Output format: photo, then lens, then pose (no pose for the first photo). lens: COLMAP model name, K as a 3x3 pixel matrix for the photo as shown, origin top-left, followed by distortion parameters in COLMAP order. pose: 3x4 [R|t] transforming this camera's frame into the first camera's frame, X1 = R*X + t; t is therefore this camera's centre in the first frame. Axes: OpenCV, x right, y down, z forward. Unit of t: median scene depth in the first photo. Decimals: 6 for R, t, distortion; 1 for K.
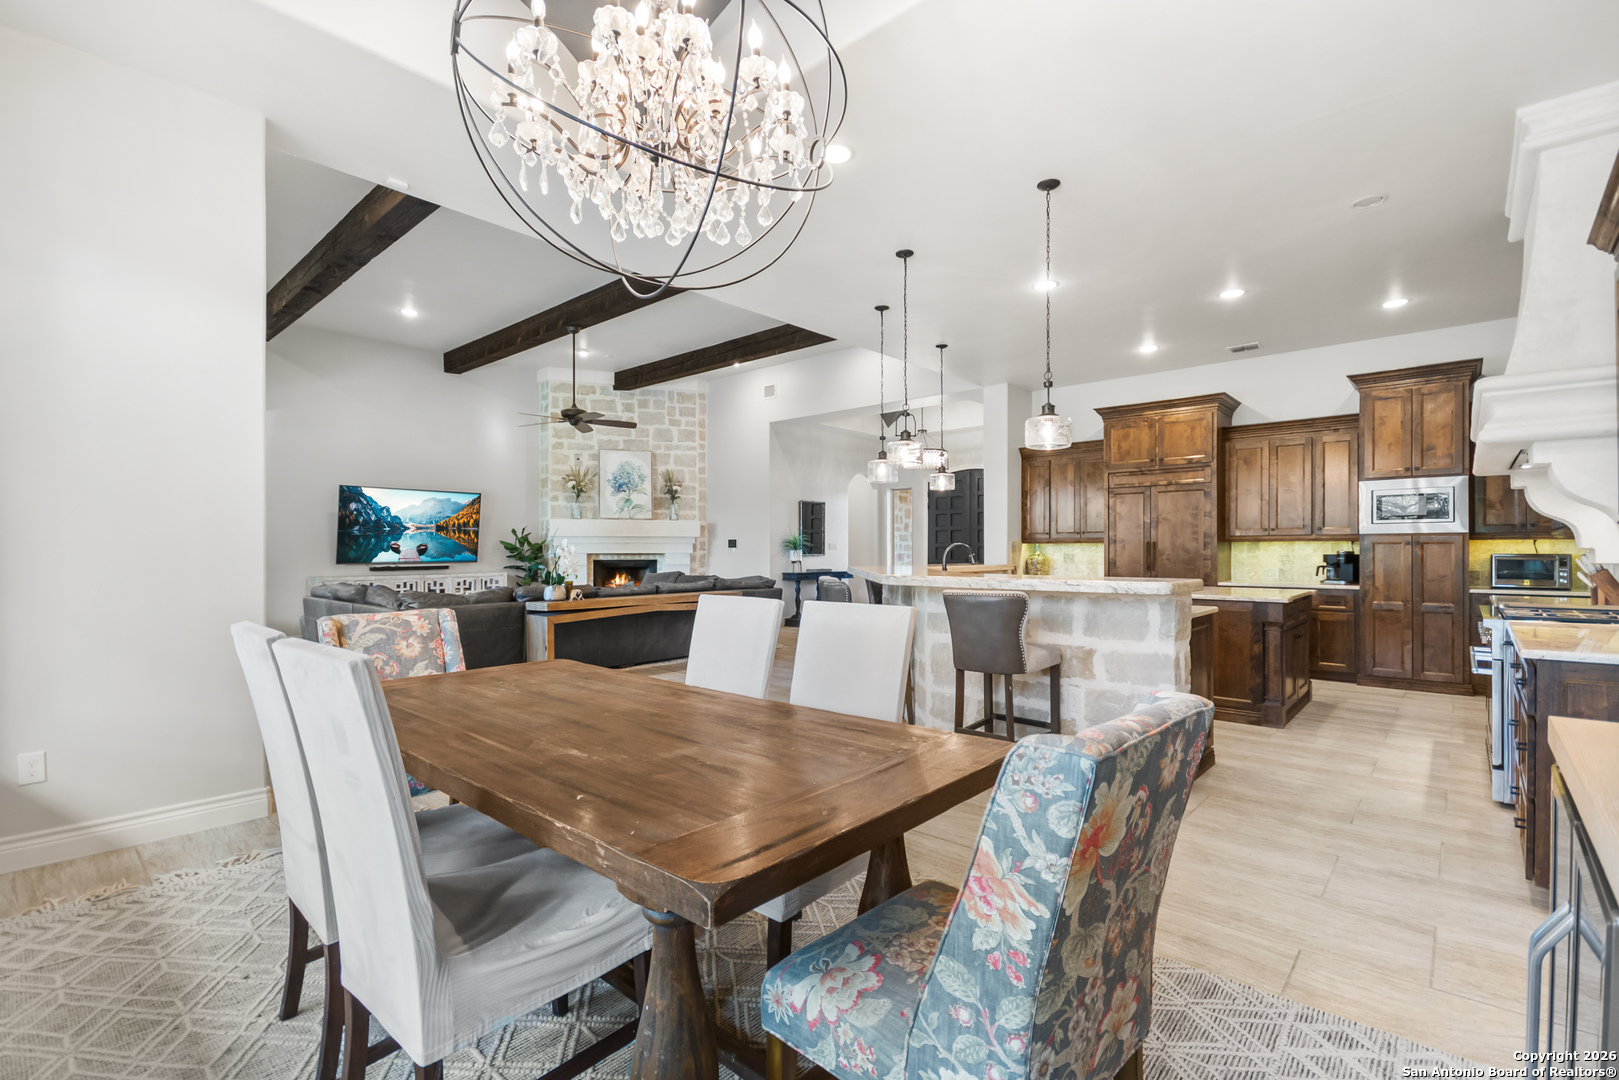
lens RADIAL K [[721.7, 0, 816.1], [0, 721.7, 550.2], [0, 0, 1]] dist [0.006751, -0.006591]
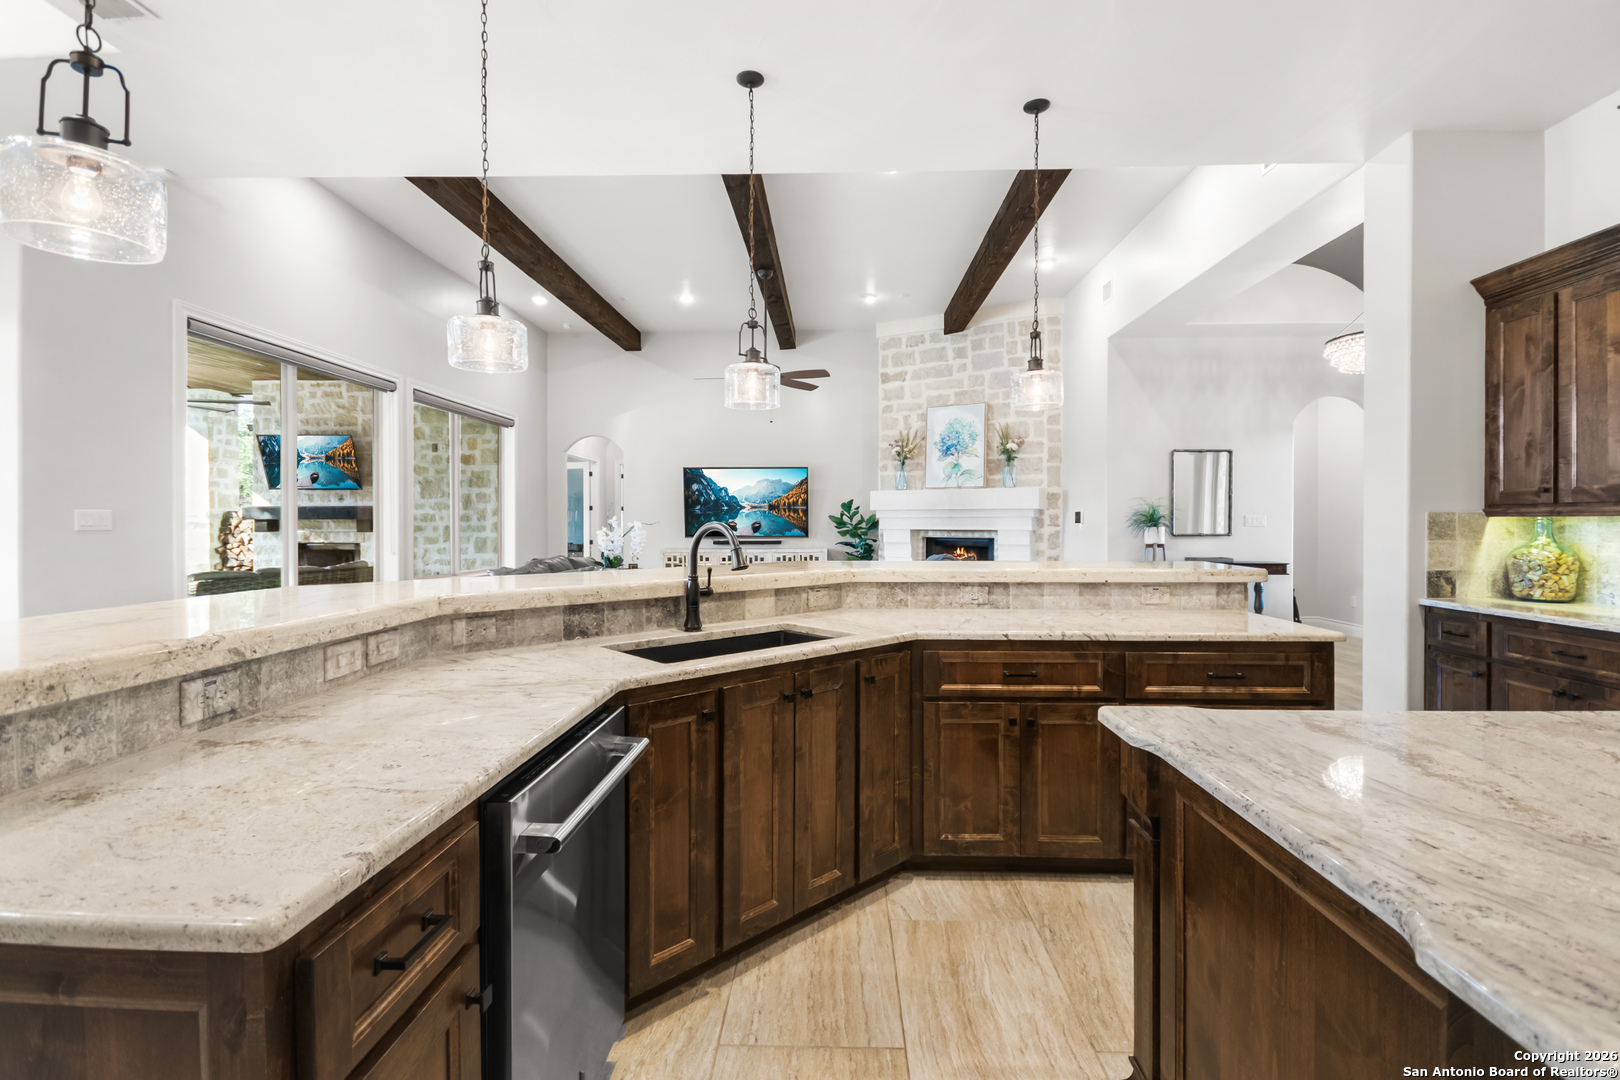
lens RADIAL K [[722.1, 0, 827.4], [0, 722.1, 526.6], [0, 0, 1]] dist [0.006751, -0.006591]
pose [[0.660150, 0.003216, -0.751127, 0.265778], [0.002966, 0.999972, 0.006888, -0.005824], [0.751128, -0.006775, 0.660122, 0.353866]]
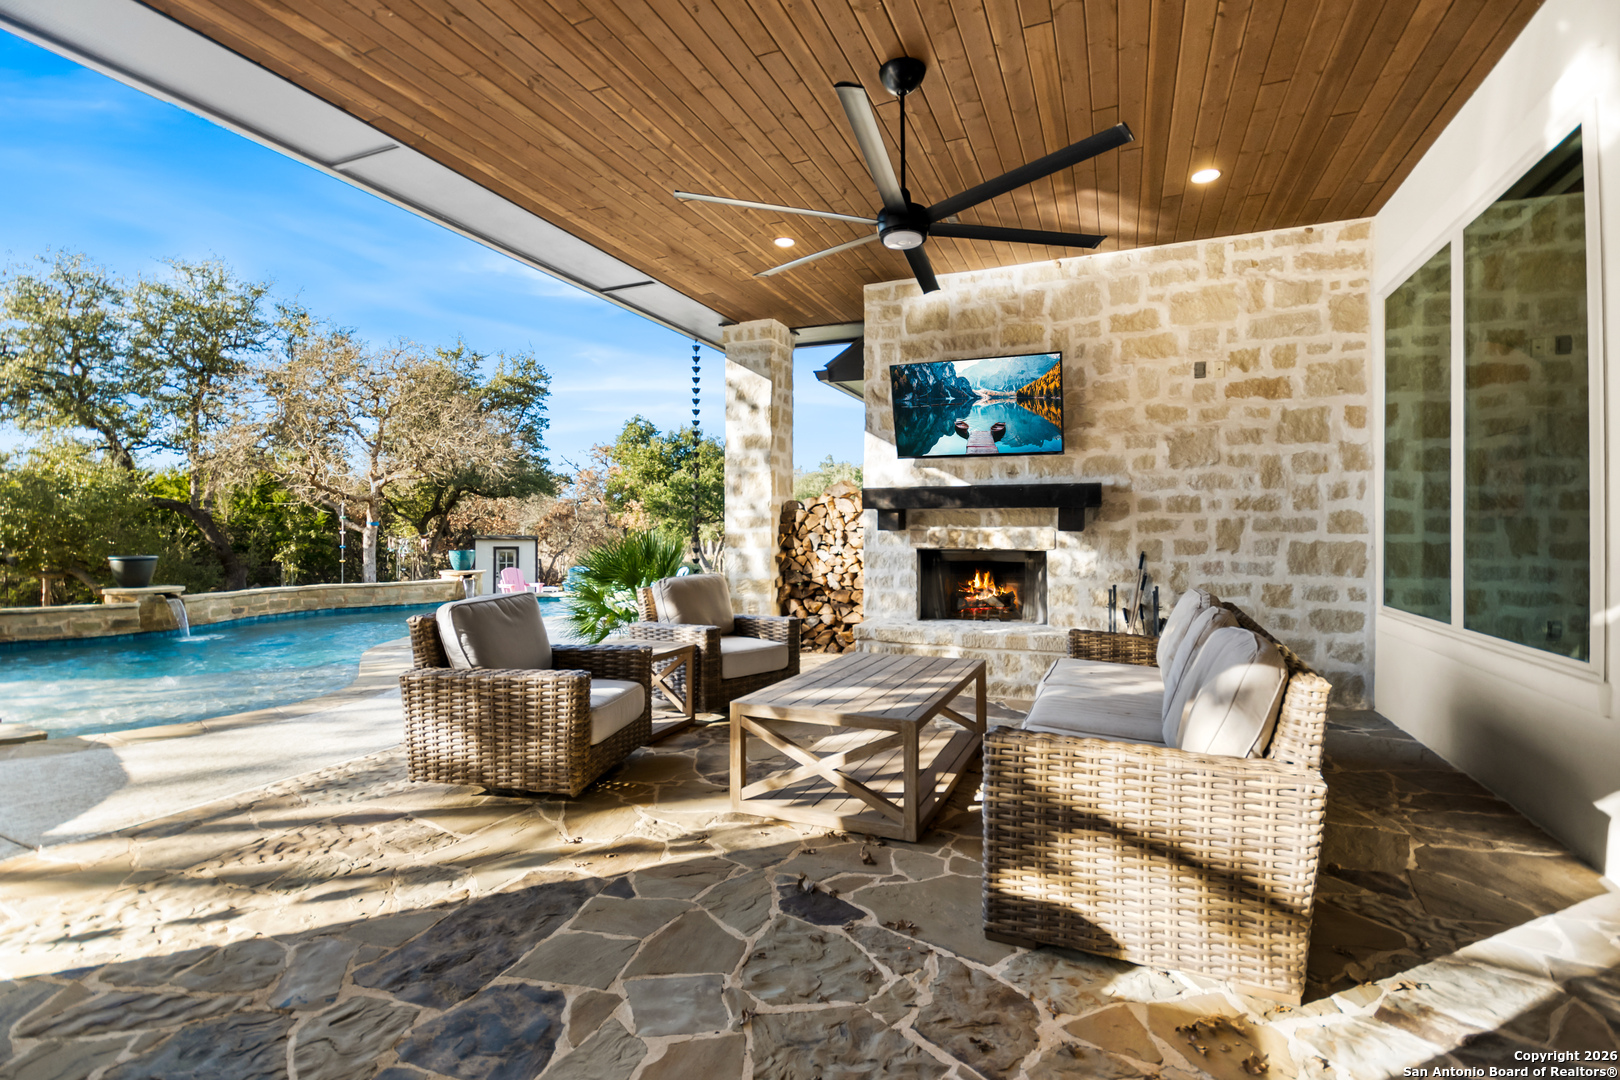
lens RADIAL K [[722.1, 0, 824.7], [0, 722.1, 524.3], [0, 0, 1]] dist [0.006751, -0.006591]
pose [[0.343328, -0.011163, -0.939149, -0.341352], [-0.004360, 0.999900, -0.013479, 0.007553], [0.939205, 0.008722, 0.343245, 0.202016]]
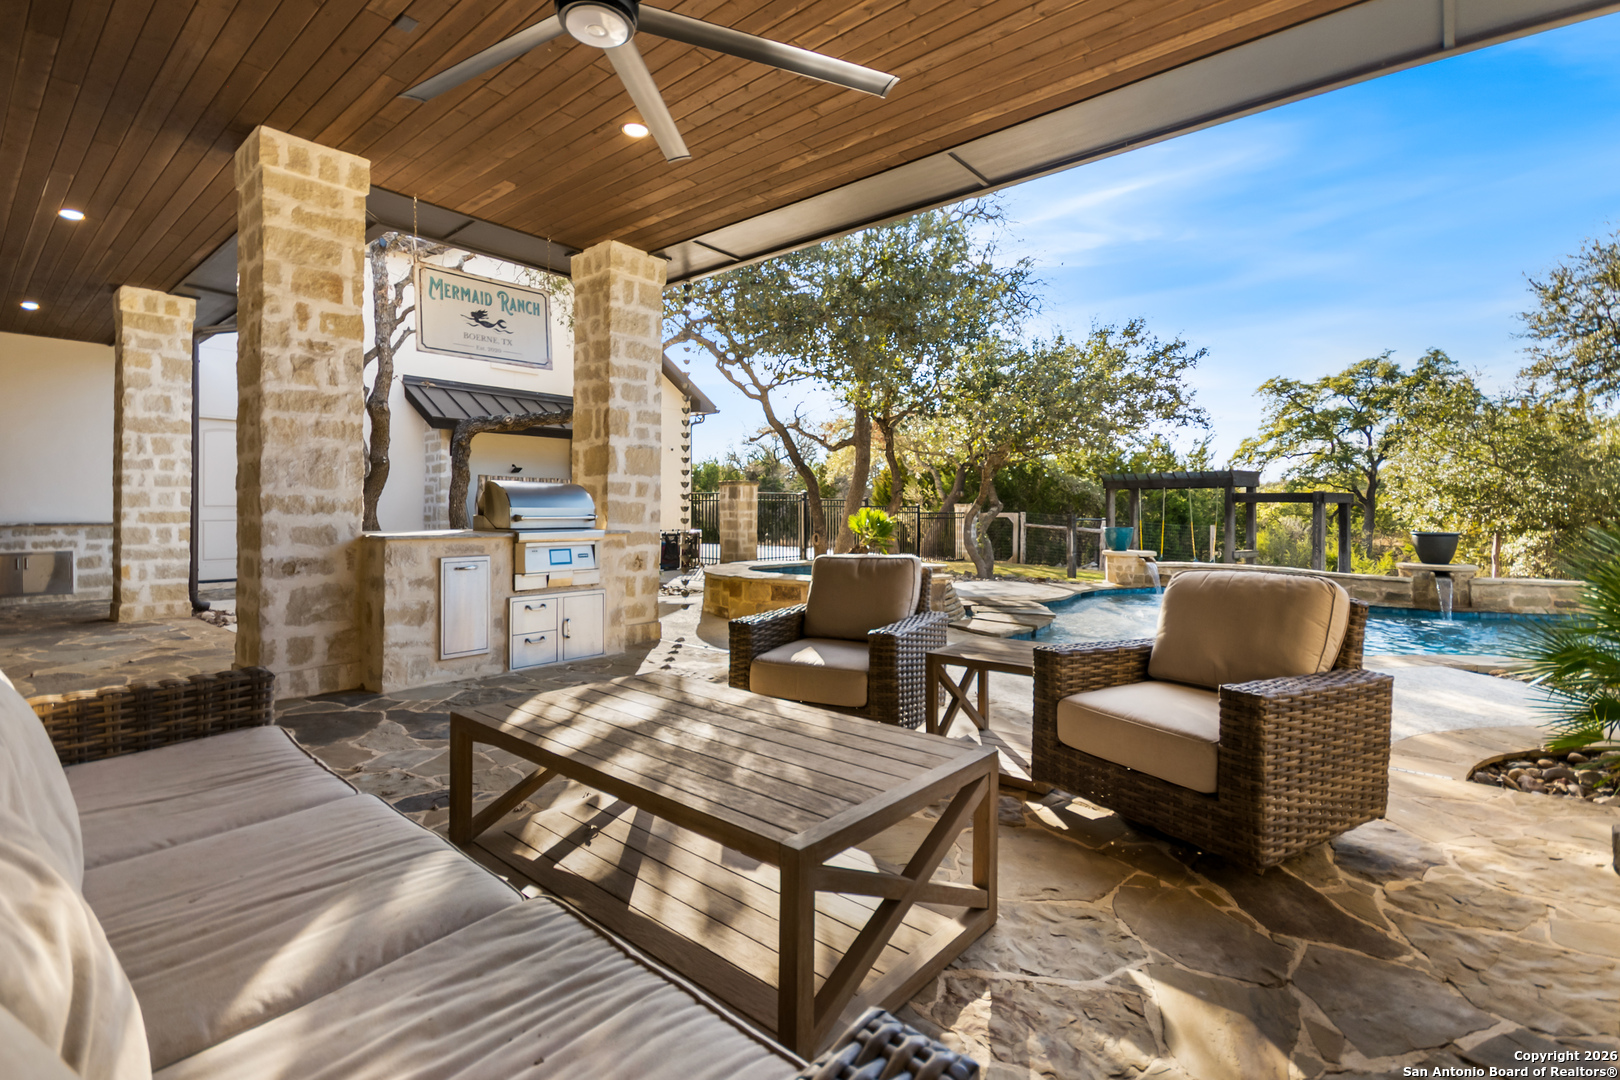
lens RADIAL K [[722.1, 0, 827.5], [0, 722.1, 512.1], [0, 0, 1]] dist [0.006751, -0.006591]
pose [[-0.999532, -0.004203, -0.030297, -0.640809], [-0.004315, 0.999984, 0.003660, 0.013269], [0.030282, 0.003789, -0.999534, 0.494436]]
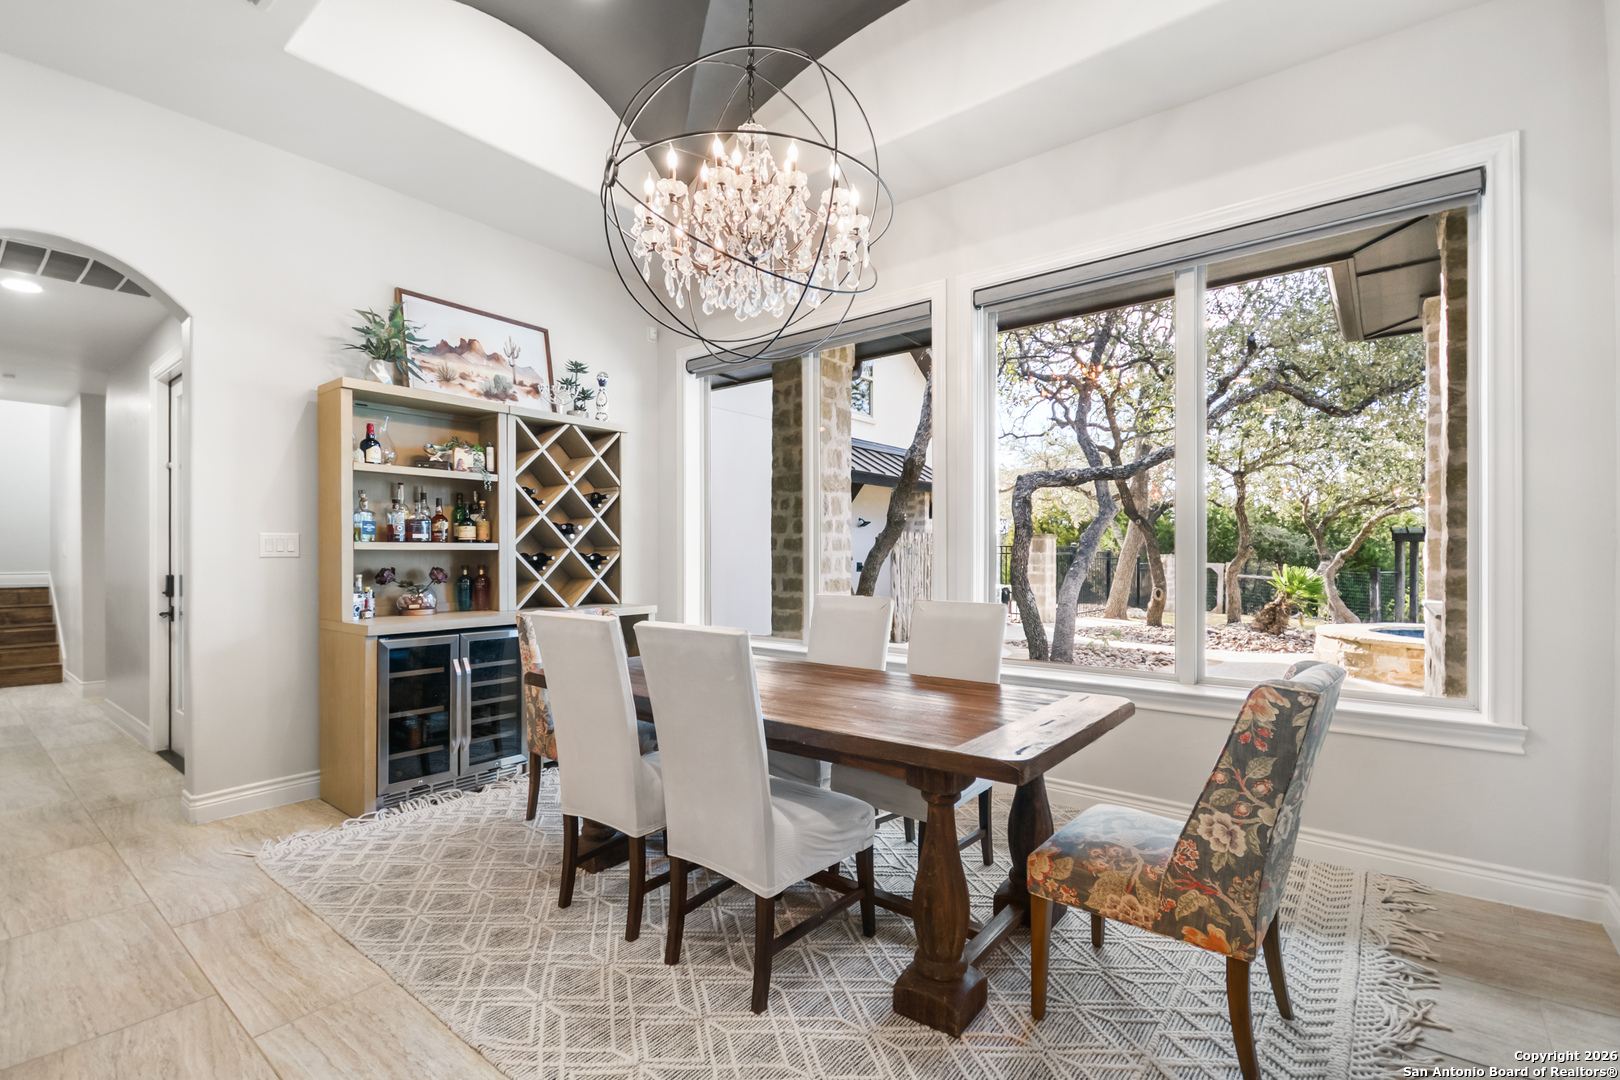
lens RADIAL K [[722.1, 0, 822.4], [0, 722.1, 559.7], [0, 0, 1]] dist [0.006751, -0.006591]
pose [[-0.997566, 0.000909, -0.069728, -0.042321], [0.000358, 0.999969, 0.007917, -0.002117], [0.069733, 0.007873, -0.997535, 0.407594]]
